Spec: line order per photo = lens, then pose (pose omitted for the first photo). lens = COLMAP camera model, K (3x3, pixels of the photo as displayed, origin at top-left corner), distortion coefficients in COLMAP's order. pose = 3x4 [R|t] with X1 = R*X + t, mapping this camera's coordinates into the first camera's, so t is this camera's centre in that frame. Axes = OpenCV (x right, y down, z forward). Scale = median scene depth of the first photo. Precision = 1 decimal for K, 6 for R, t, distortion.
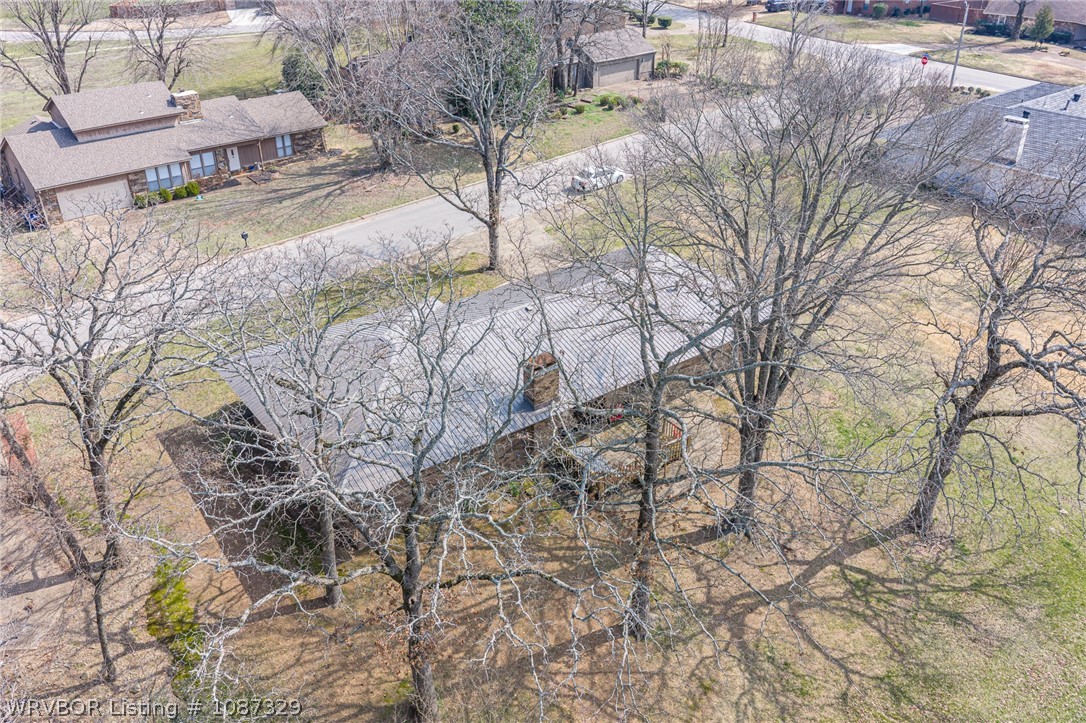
lens RADIAL K [[902.4, 0, 543.5], [0, 902.4, 360.5], [0, 0, 1]] dist [0.020685, -0.024286]
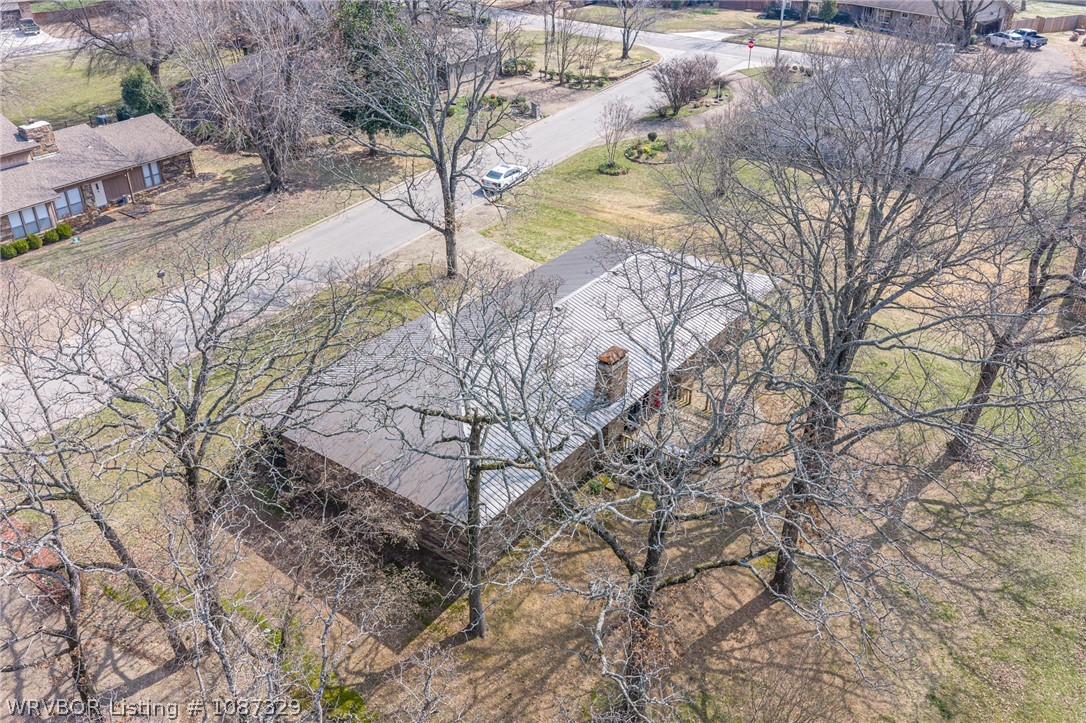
lens RADIAL K [[902.4, 0, 542.9], [0, 902.4, 362.0], [0, 0, 1]] dist [0.020685, -0.024286]
pose [[0.958640, -0.141288, 0.247079, -0.171064], [0.141520, 0.989791, 0.016913, -0.010510], [-0.246946, 0.018754, 0.968848, 0.024170]]
